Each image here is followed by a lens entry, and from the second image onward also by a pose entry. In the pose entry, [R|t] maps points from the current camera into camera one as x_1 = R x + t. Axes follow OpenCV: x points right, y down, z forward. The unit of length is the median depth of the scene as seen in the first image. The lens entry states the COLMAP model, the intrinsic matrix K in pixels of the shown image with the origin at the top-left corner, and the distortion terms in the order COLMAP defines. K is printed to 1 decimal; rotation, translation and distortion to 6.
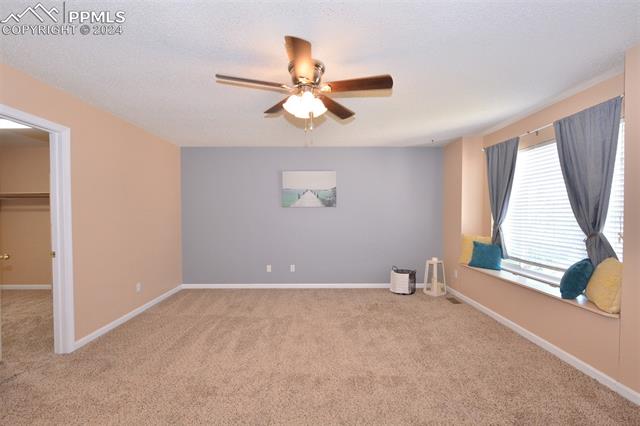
lens RADIAL K [[281.0, 0, 313.1], [0, 281.0, 214.8], [0, 0, 1]] dist [-0.001388, -0.004787]
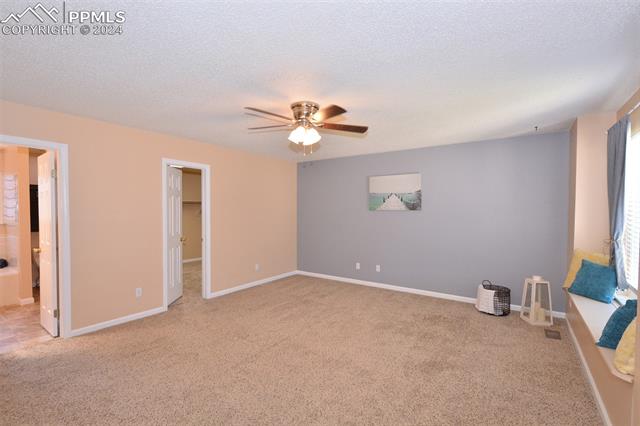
lens RADIAL K [[281.0, 0, 309.1], [0, 281.0, 217.4], [0, 0, 1]] dist [-0.001388, -0.004787]
pose [[0.810722, 0.016844, -0.585189, 0.428941], [-0.008481, 0.999819, 0.017029, -0.022162], [0.585370, -0.008842, 0.810718, -0.008412]]
